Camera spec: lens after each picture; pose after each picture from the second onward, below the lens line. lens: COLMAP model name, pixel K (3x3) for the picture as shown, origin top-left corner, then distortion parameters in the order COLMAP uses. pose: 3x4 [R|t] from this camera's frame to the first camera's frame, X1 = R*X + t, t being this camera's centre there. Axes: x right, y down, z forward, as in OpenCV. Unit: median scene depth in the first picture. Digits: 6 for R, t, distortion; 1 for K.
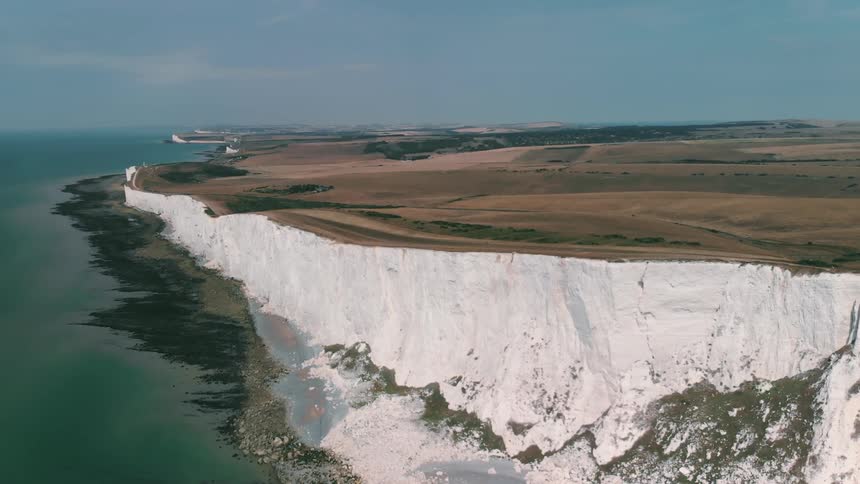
lens RADIAL K [[668.9, 0, 430.0], [0, 668.9, 242.0], [0, 0, 1]] dist [0.126955, -0.294418]
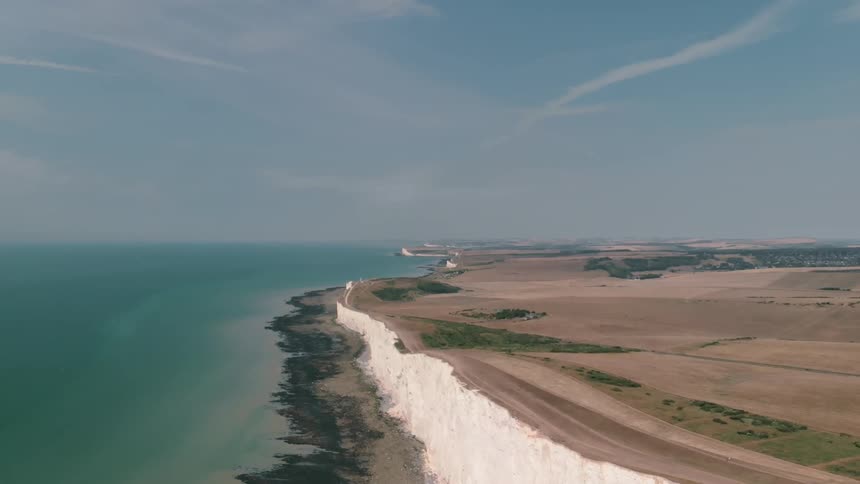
lens RADIAL K [[668.9, 0, 430.0], [0, 668.9, 242.0], [0, 0, 1]] dist [0.126955, -0.294418]
pose [[0.947992, 0.007646, -0.318202, -0.037122], [-0.060371, 0.985884, -0.156170, -0.077100], [0.312516, 0.167258, 0.935072, 0.353059]]
